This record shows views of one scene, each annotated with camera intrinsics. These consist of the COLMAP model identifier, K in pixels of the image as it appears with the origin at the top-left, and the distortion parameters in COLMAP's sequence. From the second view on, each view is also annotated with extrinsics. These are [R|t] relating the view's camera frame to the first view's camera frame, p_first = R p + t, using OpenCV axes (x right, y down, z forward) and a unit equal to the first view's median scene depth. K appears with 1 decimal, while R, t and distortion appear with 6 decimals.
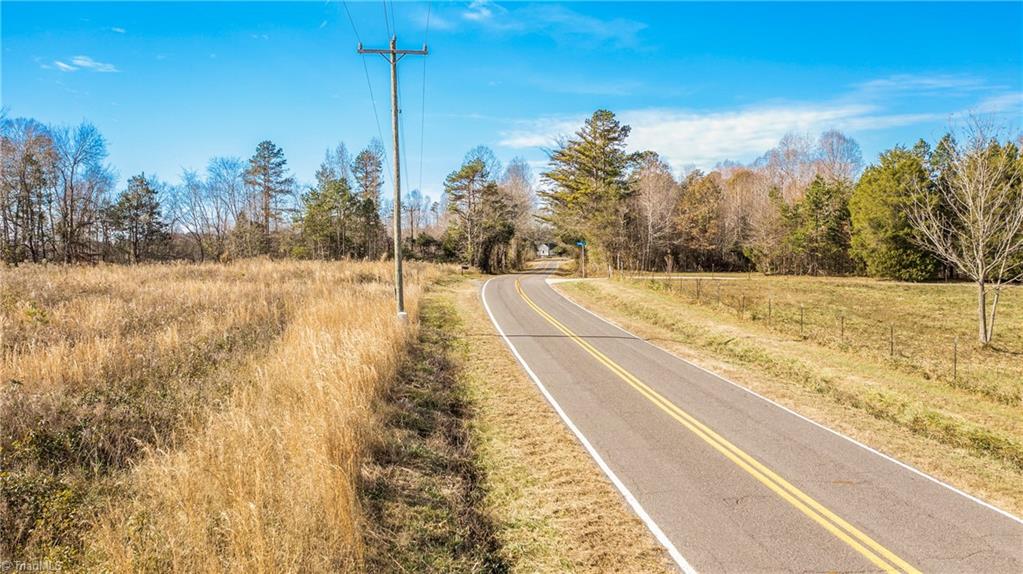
lens RADIAL K [[809.5, 0, 529.5], [0, 809.5, 280.9], [0, 0, 1]] dist [-0.010175, -0.010057]
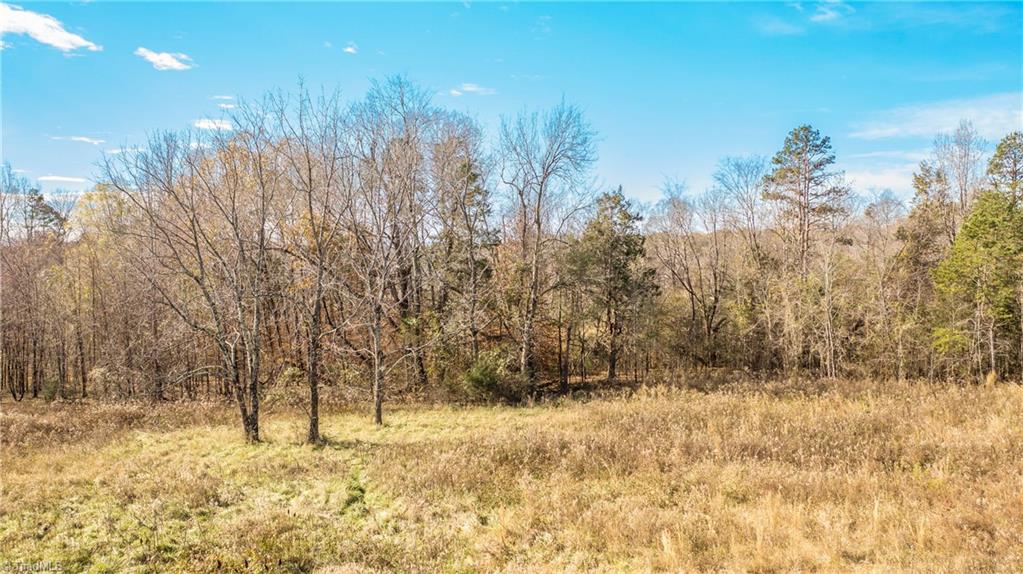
lens RADIAL K [[809.5, 0, 511.3], [0, 809.5, 286.8], [0, 0, 1]] dist [-0.010175, -0.010057]
pose [[0.912548, 0.014917, -0.408698, -0.278007], [-0.008845, 0.999821, 0.016743, -0.062878], [0.408874, -0.011664, 0.912516, 0.372189]]
